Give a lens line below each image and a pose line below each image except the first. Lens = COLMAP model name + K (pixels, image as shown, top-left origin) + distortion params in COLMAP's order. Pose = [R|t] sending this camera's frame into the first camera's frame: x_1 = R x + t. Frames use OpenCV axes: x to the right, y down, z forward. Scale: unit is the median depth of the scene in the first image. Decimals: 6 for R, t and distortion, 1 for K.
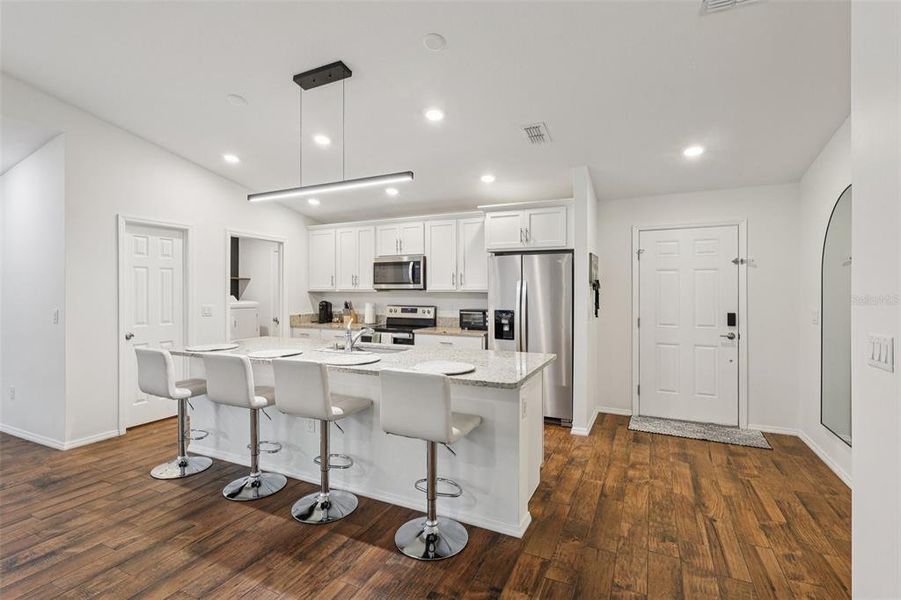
lens RADIAL K [[421.9, 0, 450.3], [0, 421.9, 291.5], [0, 0, 1]] dist [-0.006127, 0.004125]
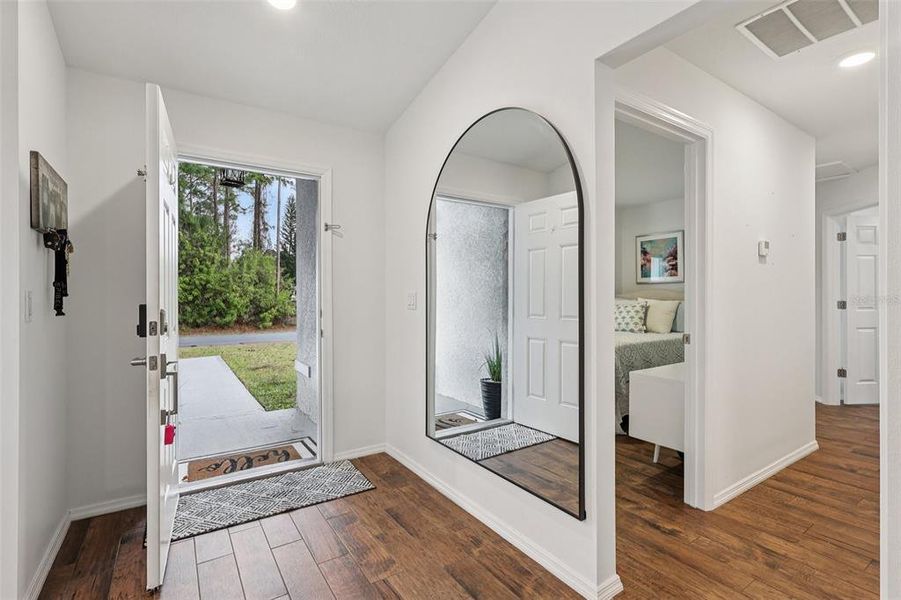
lens RADIAL K [[421.9, 0, 452.3], [0, 421.9, 296.2], [0, 0, 1]] dist [-0.006127, 0.004125]
pose [[0.511196, -0.002285, 0.859461, 0.176970], [0.002734, 0.999996, 0.001033, 0.040453], [-0.859460, 0.001822, 0.511200, 0.422767]]
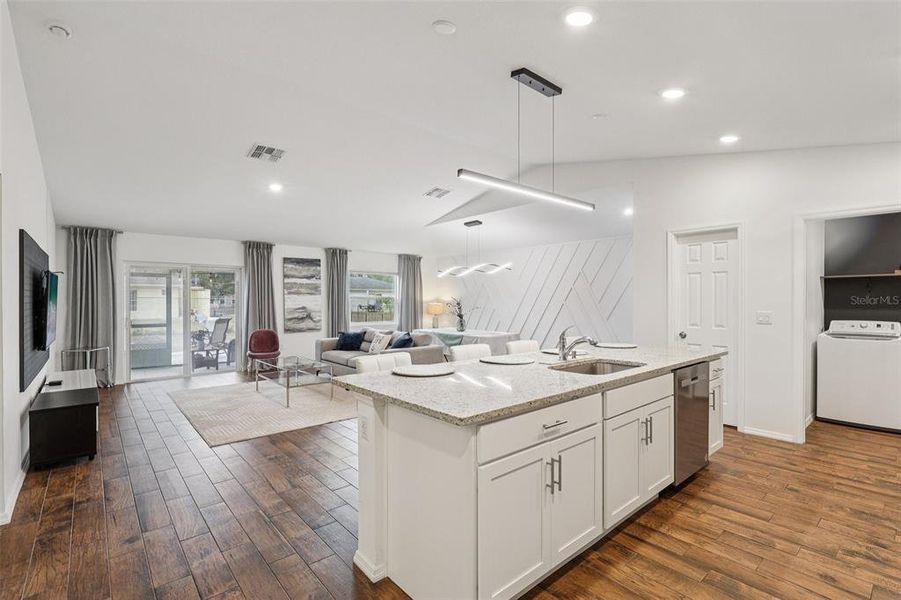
lens RADIAL K [[421.9, 0, 452.3], [0, 421.9, 298.4], [0, 0, 1]] dist [-0.006127, 0.004125]
pose [[-0.400348, -0.002229, -0.916361, 0.468956], [-0.000026, 0.999997, -0.002421, 0.009345], [0.916363, -0.000946, -0.400347, 0.796989]]
